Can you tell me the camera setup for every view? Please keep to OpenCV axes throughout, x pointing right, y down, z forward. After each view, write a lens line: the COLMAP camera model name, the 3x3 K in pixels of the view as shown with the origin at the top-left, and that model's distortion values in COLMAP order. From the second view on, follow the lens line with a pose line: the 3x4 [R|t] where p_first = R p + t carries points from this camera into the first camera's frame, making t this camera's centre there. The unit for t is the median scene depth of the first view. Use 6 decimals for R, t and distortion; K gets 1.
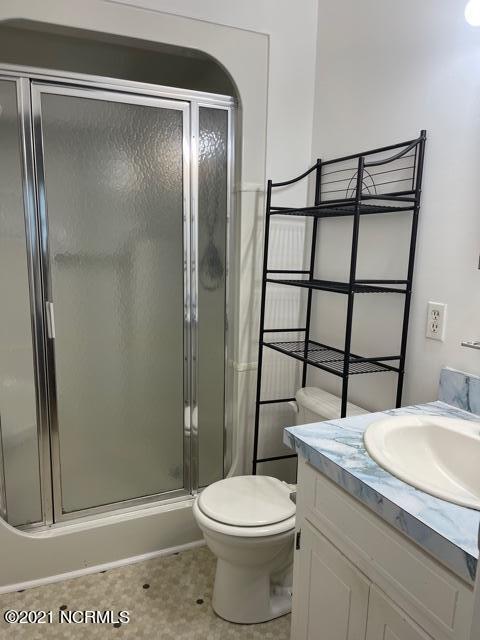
lens RADIAL K [[491.8, 0, 239.9], [0, 491.8, 340.5], [0, 0, 1]] dist [0.042593, -0.101506]
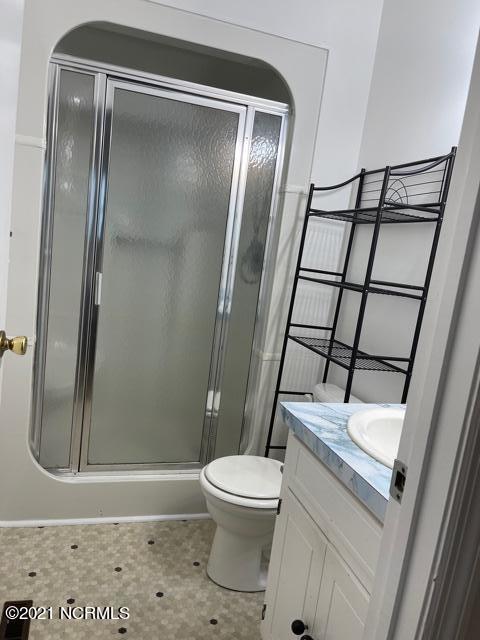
lens RADIAL K [[491.8, 0, 239.9], [0, 491.8, 340.5], [0, 0, 1]] dist [0.042593, -0.101506]
pose [[0.984871, 0.126321, -0.118630, 0.077524], [-0.128334, 0.991686, -0.009453, 0.042085], [0.116450, 0.024534, 0.992894, -0.071101]]
